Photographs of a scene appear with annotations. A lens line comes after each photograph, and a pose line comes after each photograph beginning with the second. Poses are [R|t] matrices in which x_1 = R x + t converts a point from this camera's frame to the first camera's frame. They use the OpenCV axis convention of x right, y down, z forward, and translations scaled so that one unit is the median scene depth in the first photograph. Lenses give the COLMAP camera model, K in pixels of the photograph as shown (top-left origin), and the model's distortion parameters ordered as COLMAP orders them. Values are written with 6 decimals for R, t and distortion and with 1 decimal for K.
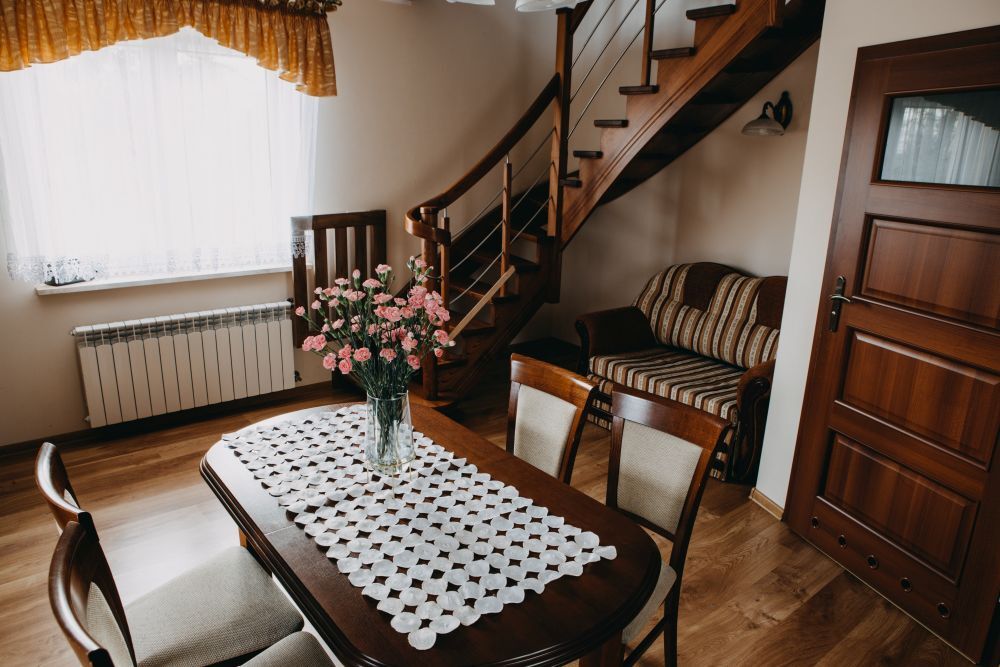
lens RADIAL K [[683.6, 0, 499.4], [0, 683.6, 340.4], [0, 0, 1]] dist [-0.090764, 0.052581]
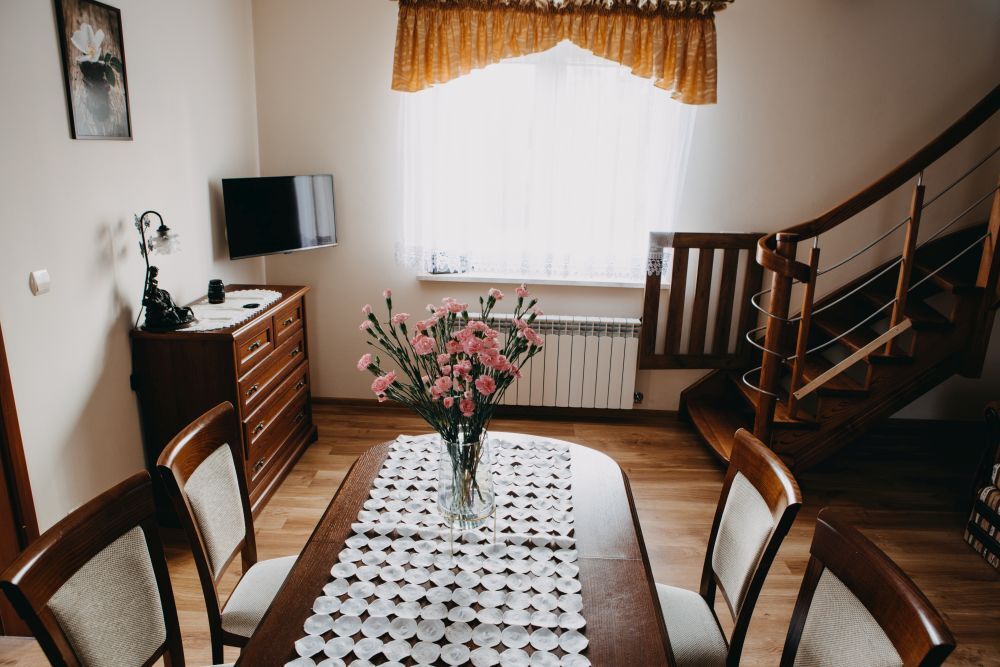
lens RADIAL K [[683.6, 0, 504.4], [0, 683.6, 341.3], [0, 0, 1]] dist [-0.090764, 0.052581]
pose [[0.749532, 0.170317, -0.639682, 0.184381], [-0.183034, 0.981983, 0.046990, -0.041419], [0.636160, 0.081863, 0.767202, 0.159417]]
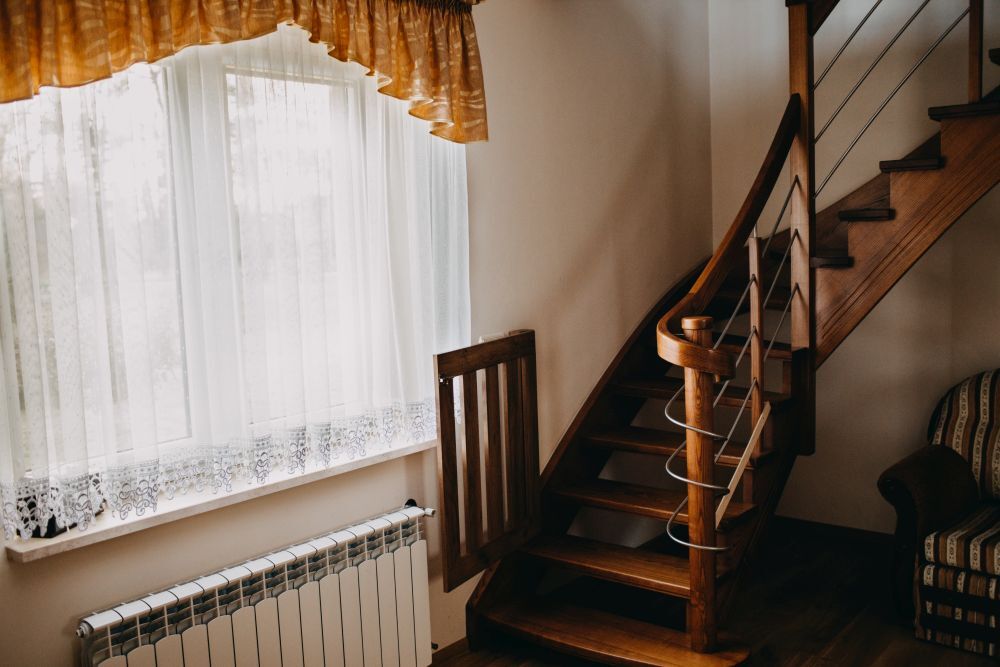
lens RADIAL K [[994.5, 0, 503.1], [0, 994.5, 329.0], [0, 0, 1]] dist [-0.049823, 0.000000]
pose [[0.974754, -0.088543, 0.204974, -0.436360], [0.123635, 0.978467, -0.165279, -0.064205], [-0.185926, 0.186449, 0.964712, 0.210192]]
